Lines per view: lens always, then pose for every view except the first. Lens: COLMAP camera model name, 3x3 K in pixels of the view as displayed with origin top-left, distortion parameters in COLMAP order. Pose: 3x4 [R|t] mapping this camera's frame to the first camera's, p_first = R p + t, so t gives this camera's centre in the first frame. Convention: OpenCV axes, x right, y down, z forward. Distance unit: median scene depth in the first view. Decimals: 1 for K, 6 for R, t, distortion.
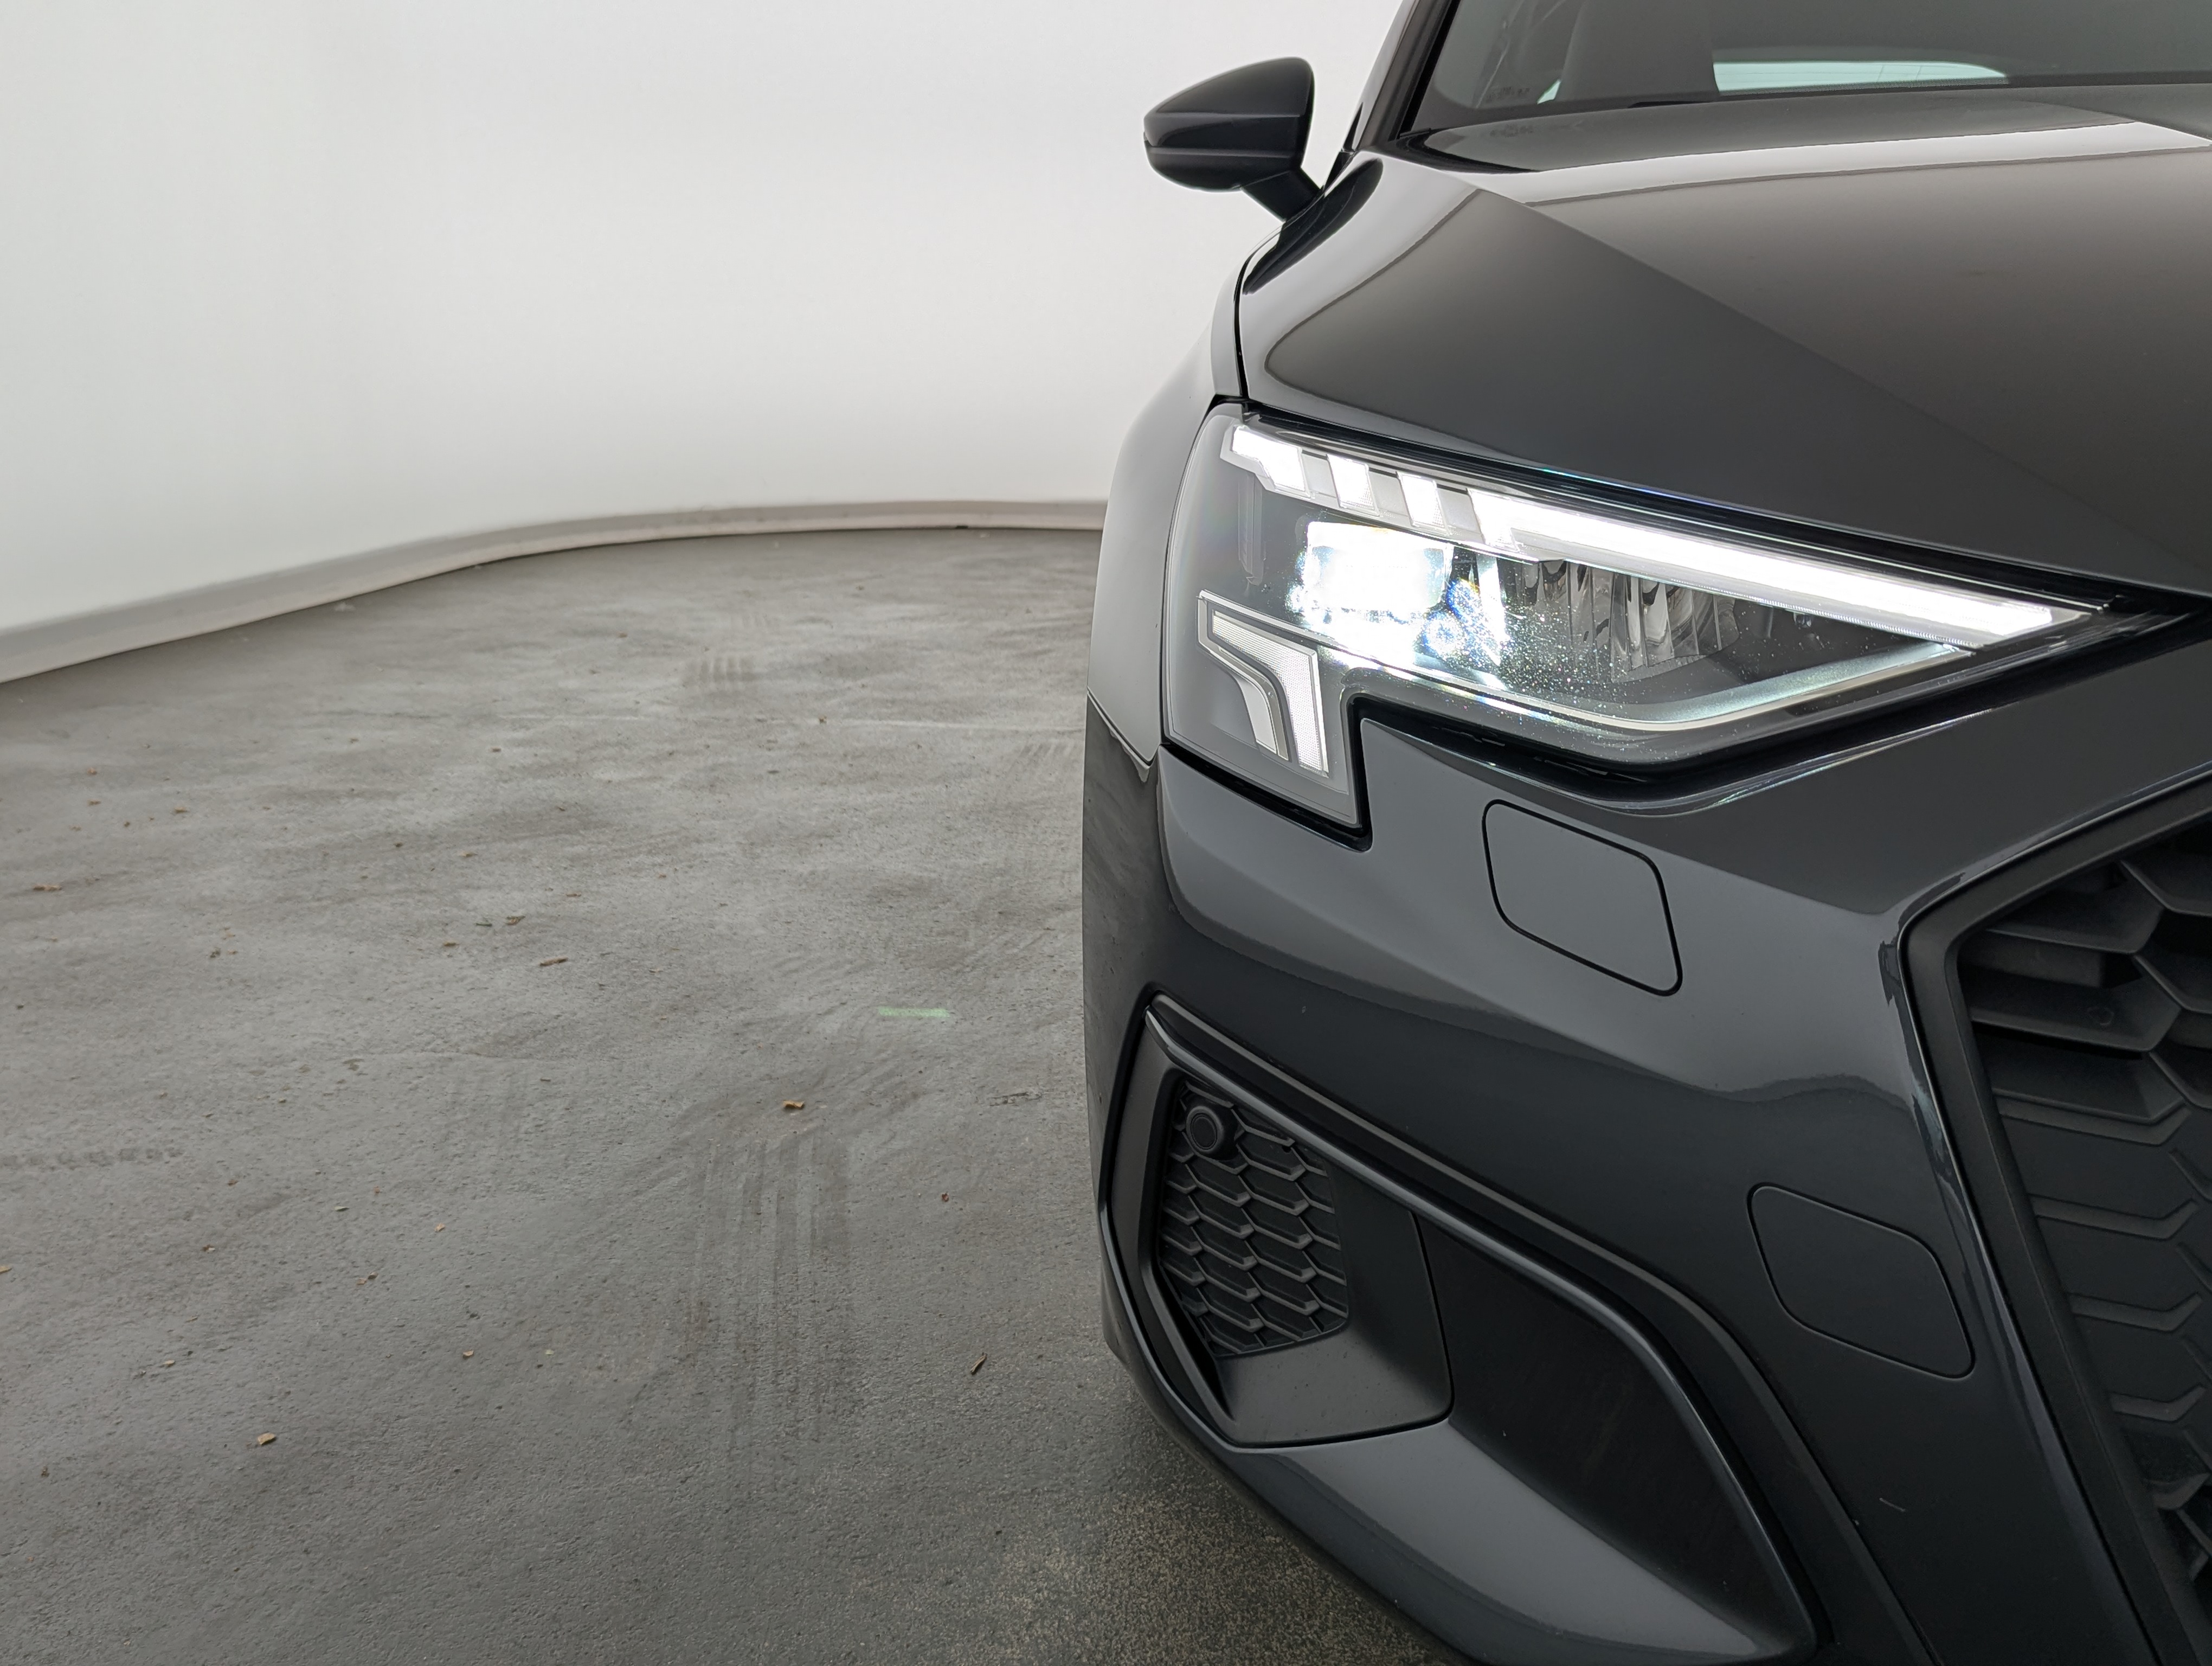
lens RADIAL K [[1927.5, 0, 1106.0], [0, 1927.5, 833.0], [0, 0, 1]] dist [0.029535, -0.046145]
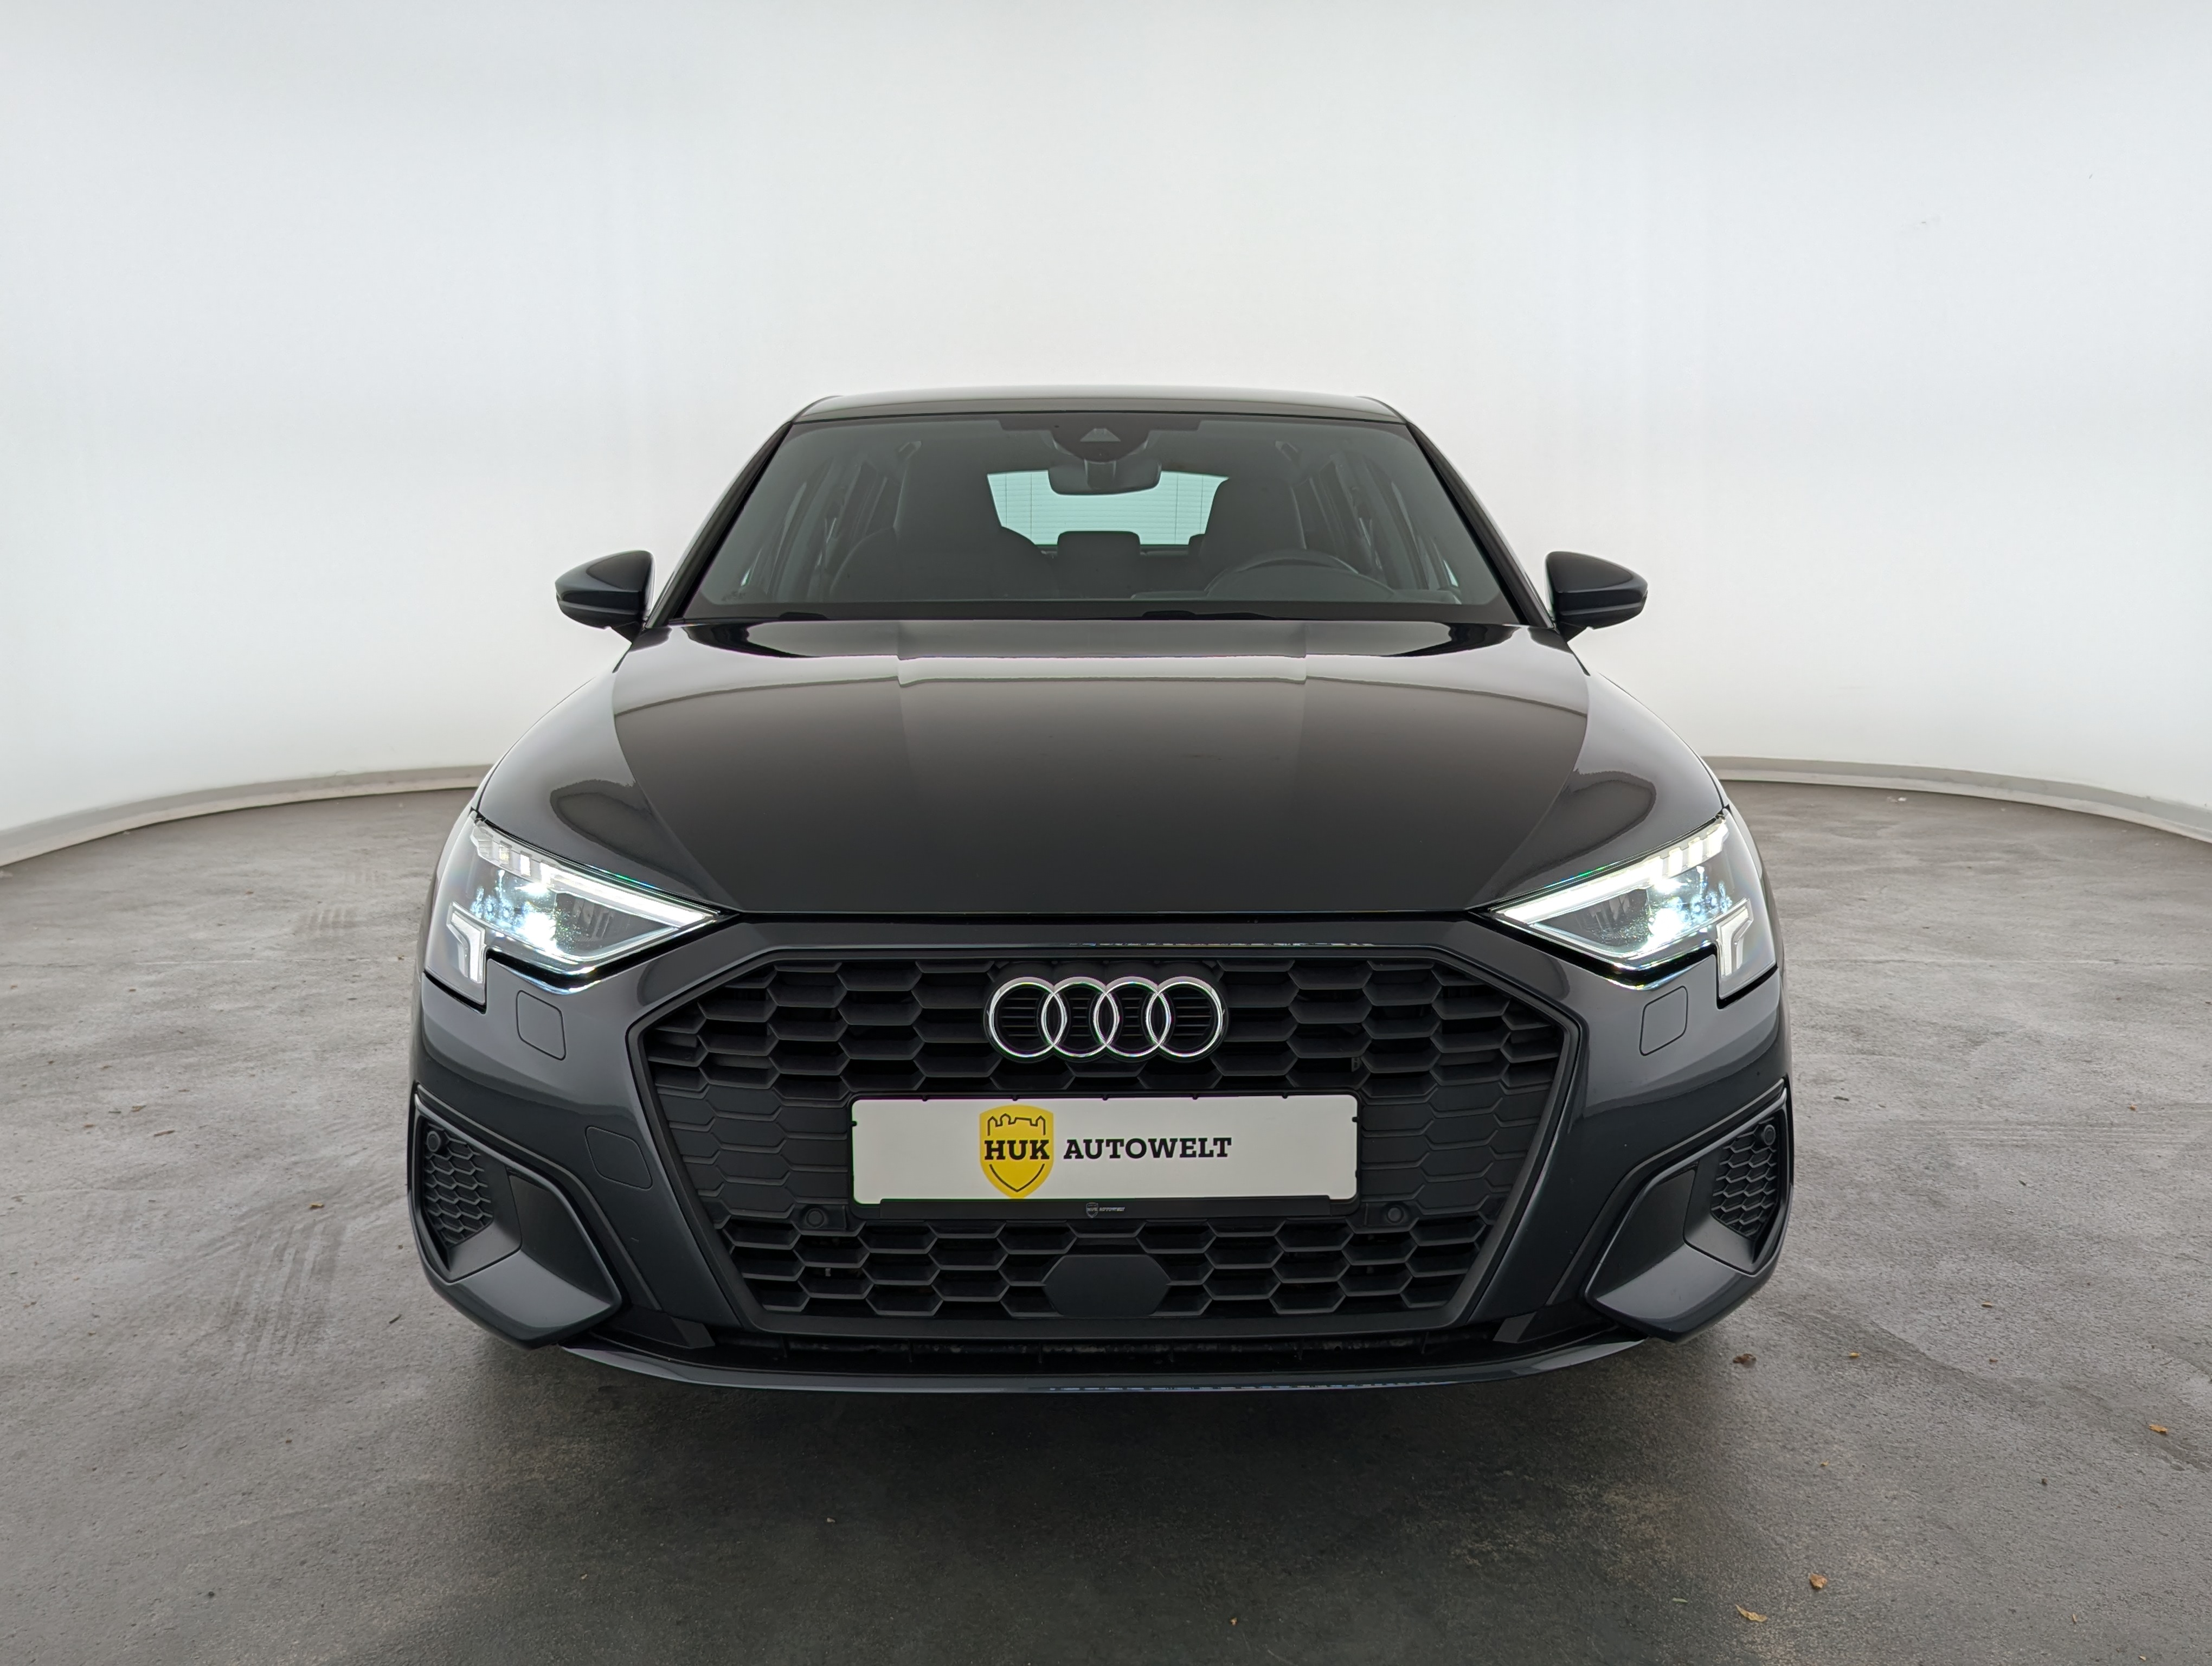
lens RADIAL K [[1864.7, 0, 1106.0], [0, 1864.7, 833.0], [0, 0, 1]] dist [-0.013828, 0.005679]
pose [[0.985528, -0.024083, 0.167792, 0.166203], [0.042965, 0.993022, -0.109823, 0.023594], [-0.163976, 0.115443, 0.979686, -0.465085]]
